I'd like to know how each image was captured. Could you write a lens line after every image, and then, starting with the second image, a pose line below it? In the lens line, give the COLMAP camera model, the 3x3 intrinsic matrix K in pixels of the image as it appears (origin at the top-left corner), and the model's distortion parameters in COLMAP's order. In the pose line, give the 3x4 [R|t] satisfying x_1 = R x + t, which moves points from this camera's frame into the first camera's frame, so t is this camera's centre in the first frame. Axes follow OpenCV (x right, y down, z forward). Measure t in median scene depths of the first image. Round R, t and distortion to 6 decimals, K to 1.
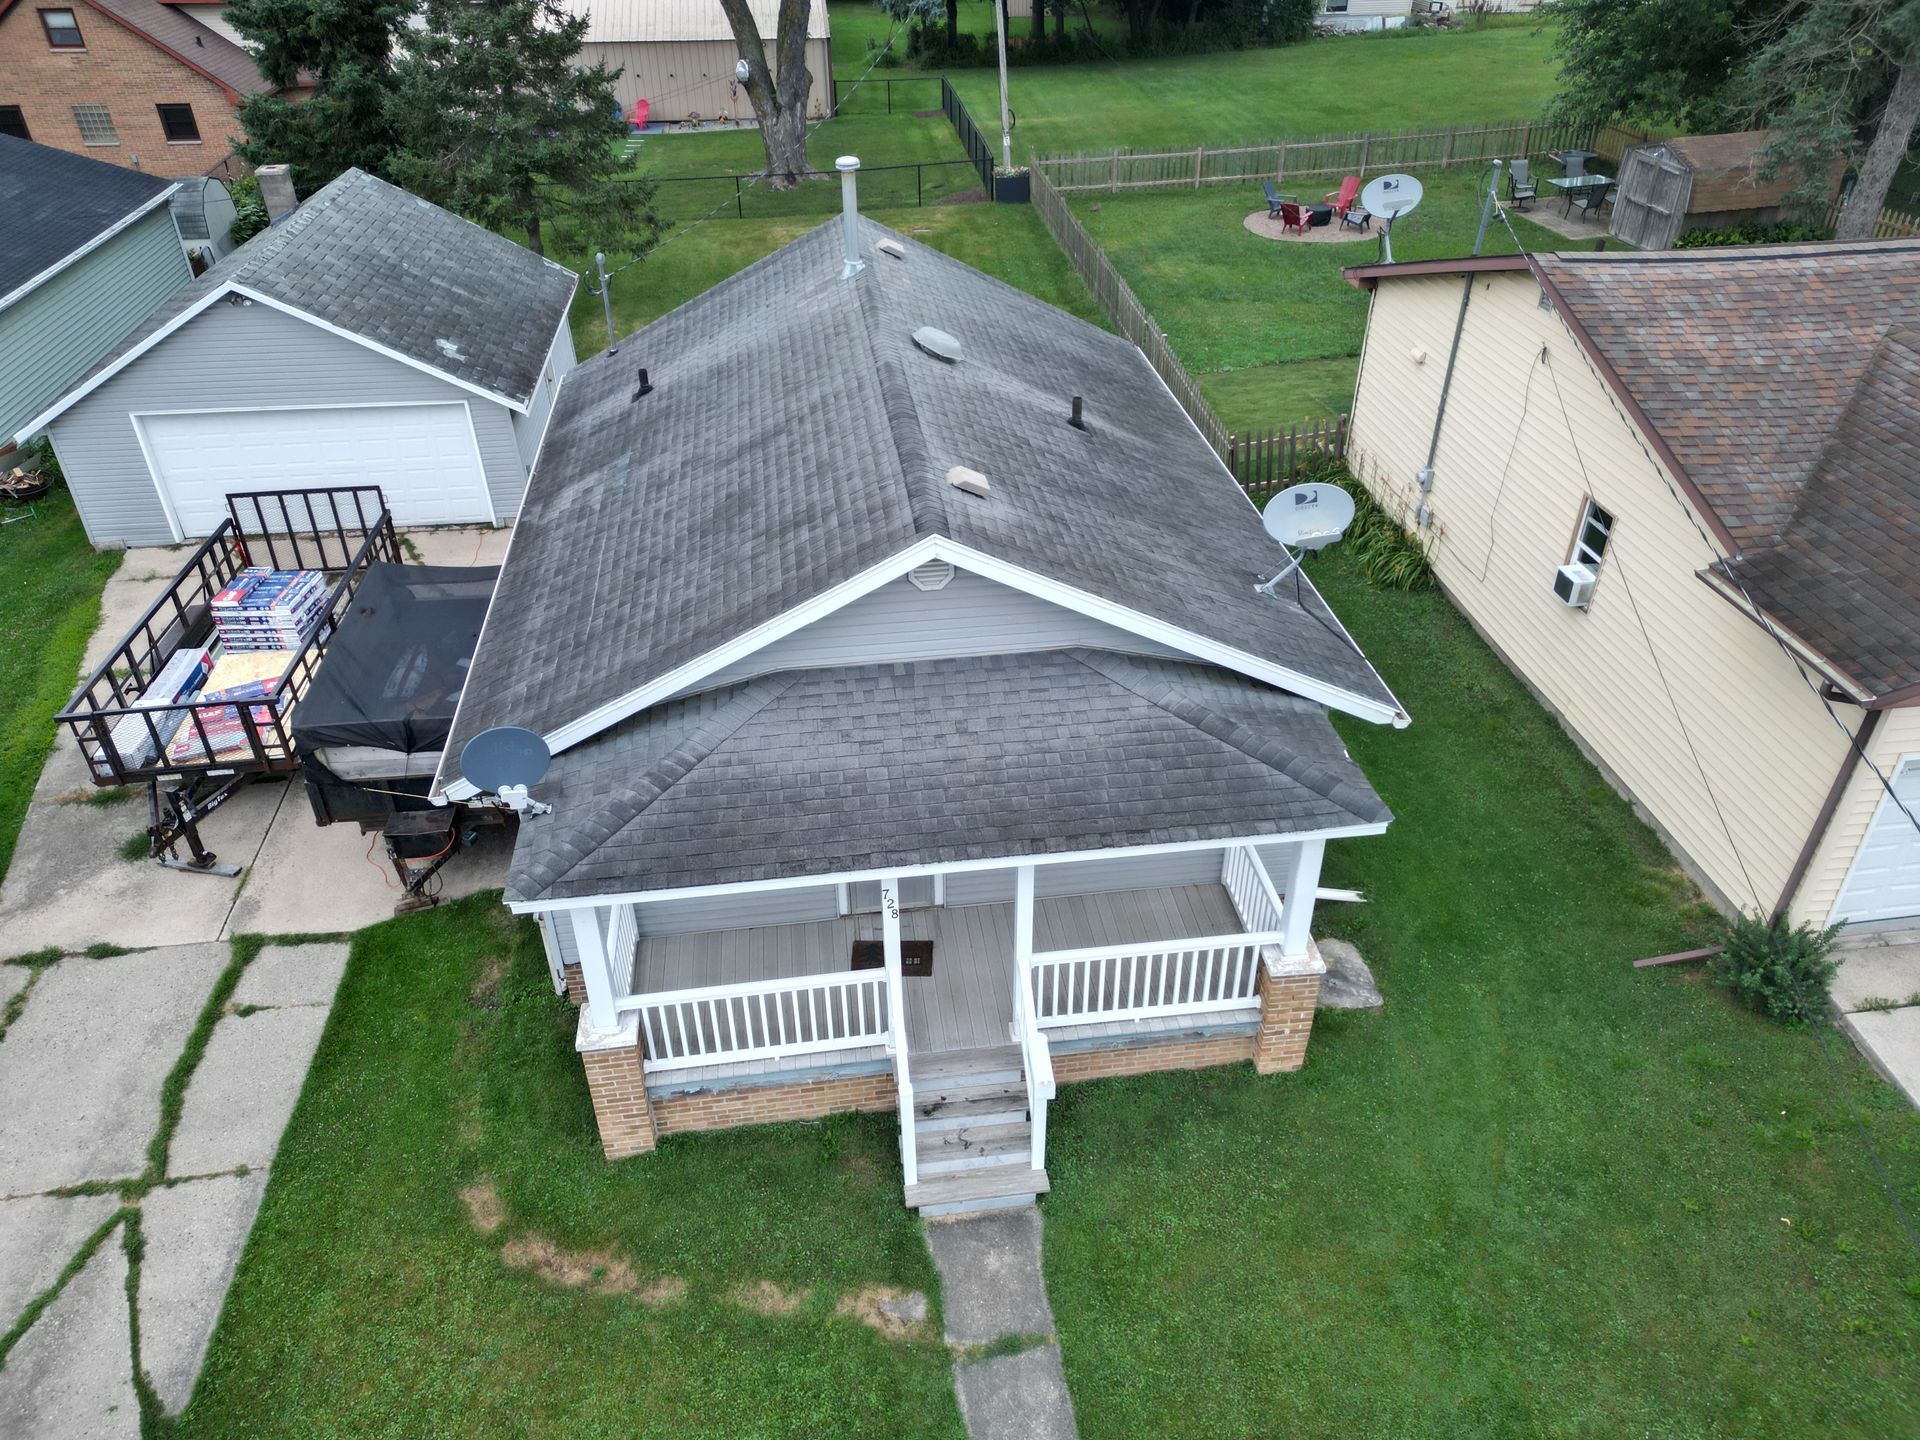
lens RADIAL K [[1341.4, 0, 961.7], [0, 1341.4, 719.0], [0, 0, 1]] dist [0.066857, -0.056692]
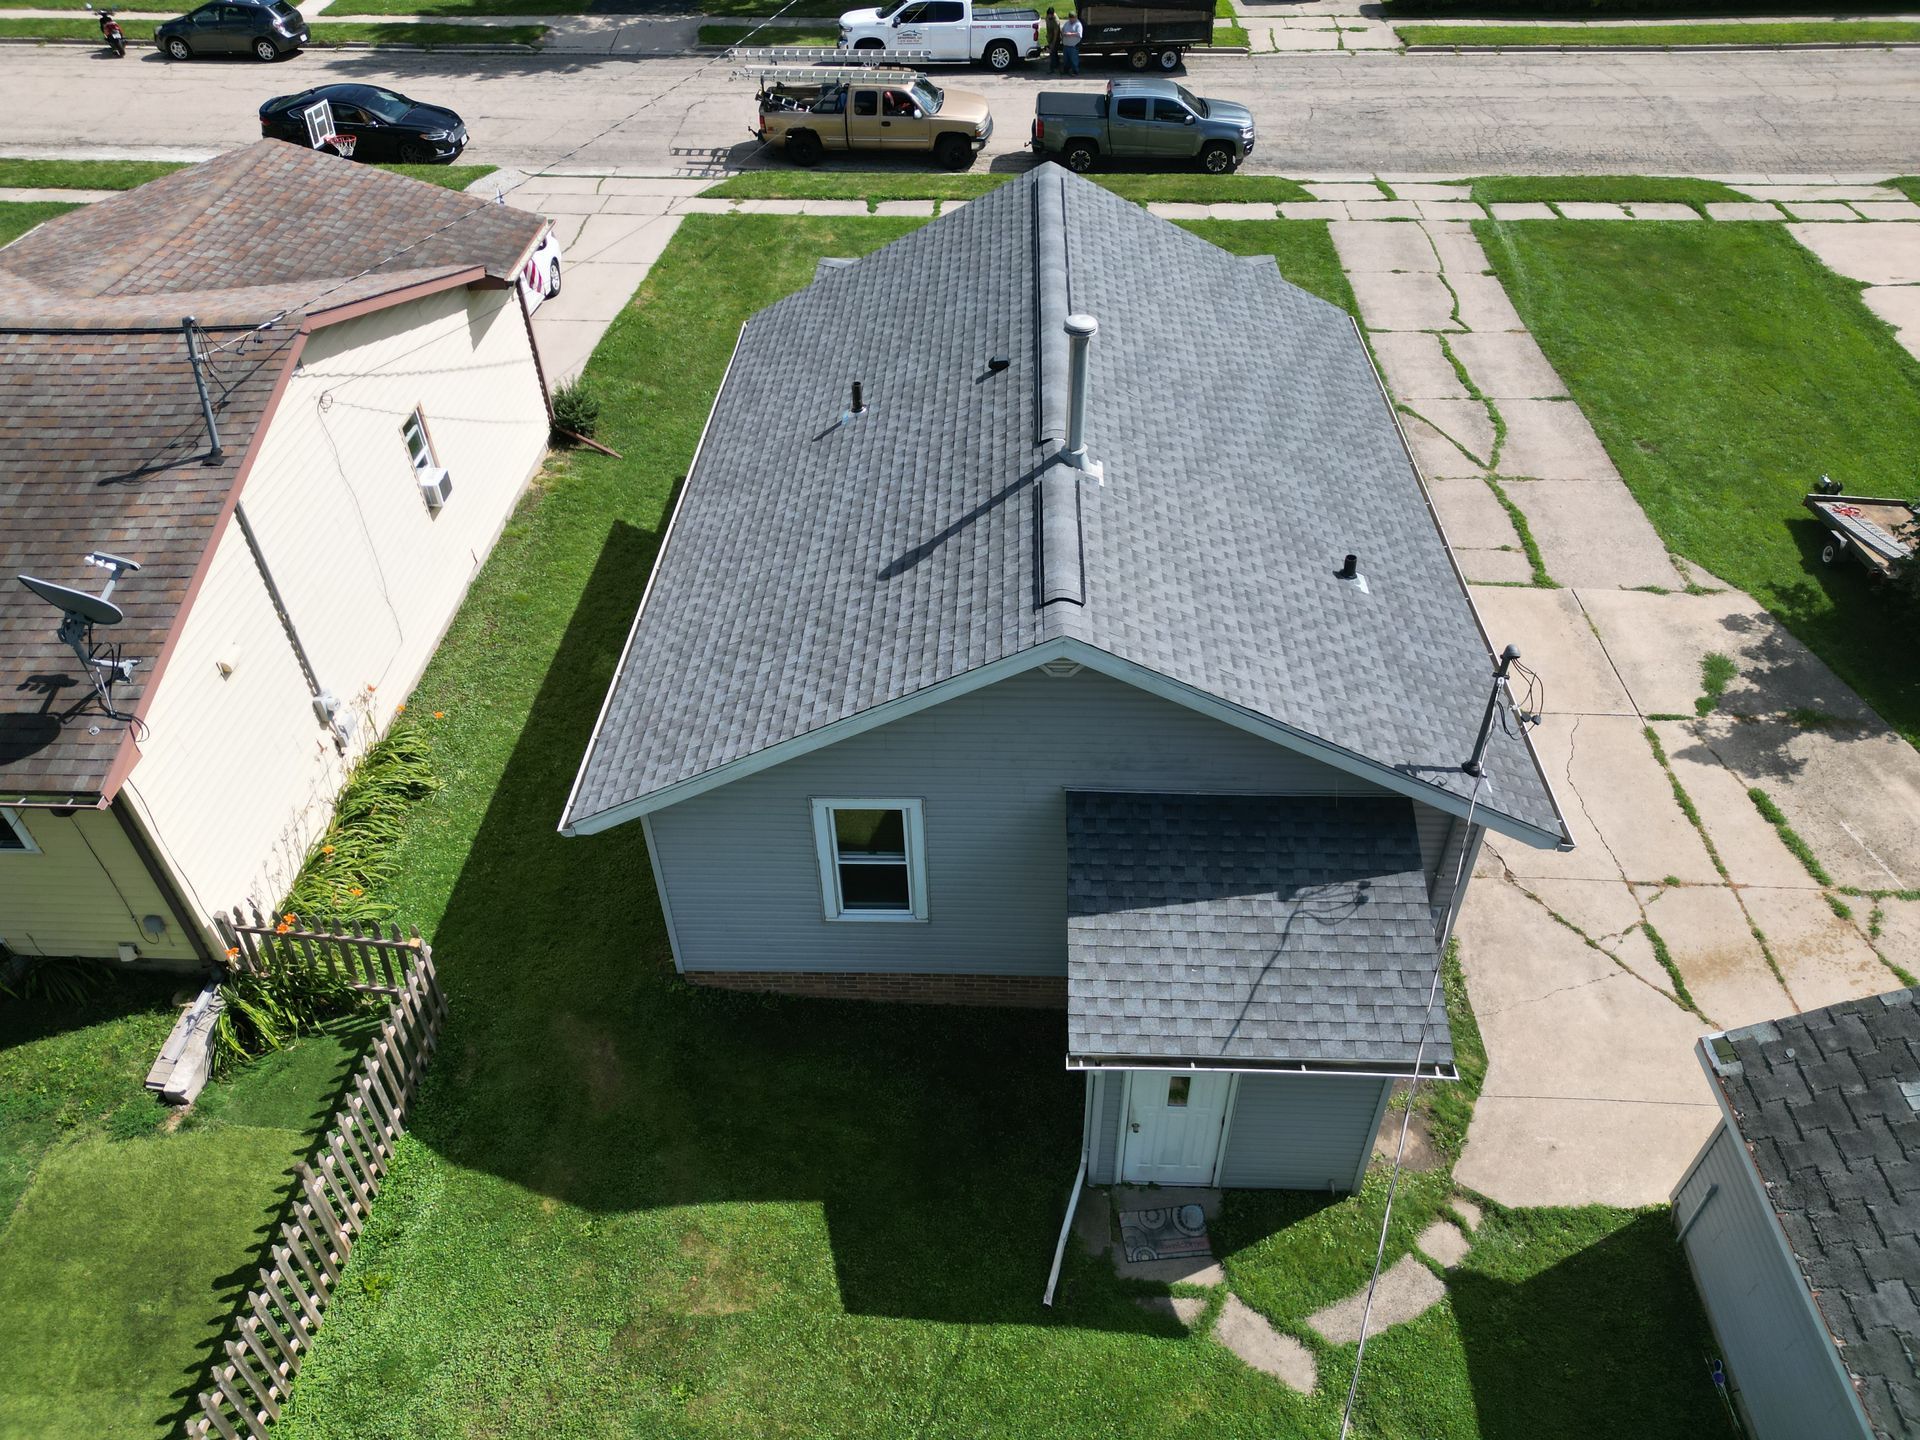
lens RADIAL K [[1341.4, 0, 962.5], [0, 1341.4, 719.9], [0, 0, 1]] dist [0.066857, -0.056692]
pose [[-0.985006, -0.093827, 0.144778, -0.177801], [0.115681, 0.263377, 0.957732, -1.269587], [-0.127992, 0.960119, -0.248574, 1.688480]]
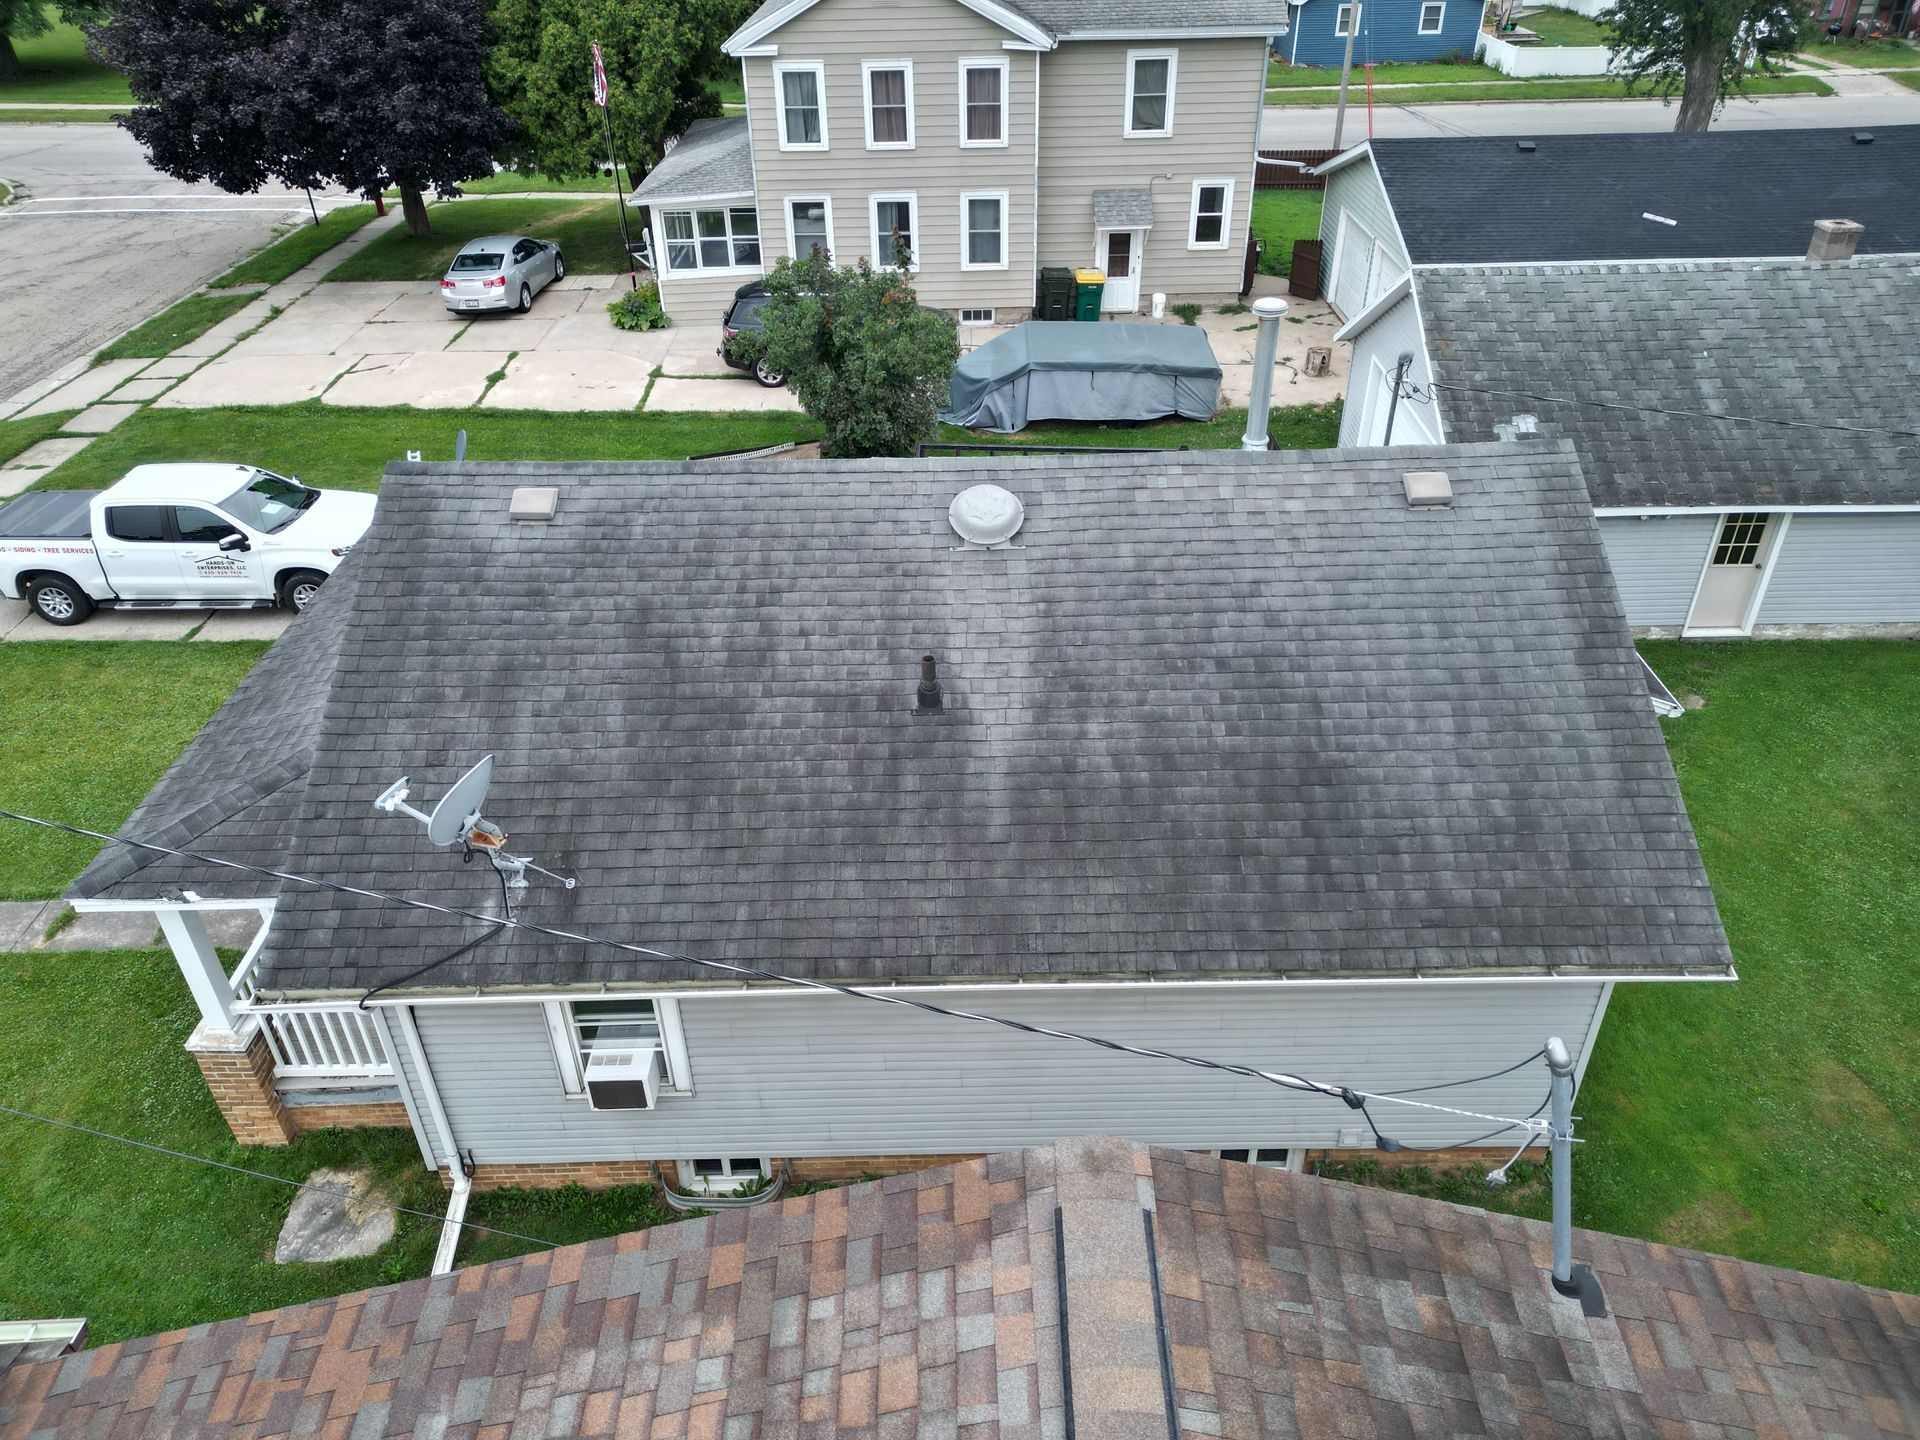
lens RADIAL K [[1341.4, 0, 960.0], [0, 1341.4, 720.8], [0, 0, 1]] dist [0.066857, -0.056692]
pose [[-0.127639, 0.559594, -0.818879, 0.764362], [-0.541134, 0.652628, 0.530331, -0.679354], [0.831193, 0.510815, 0.219515, 1.010359]]
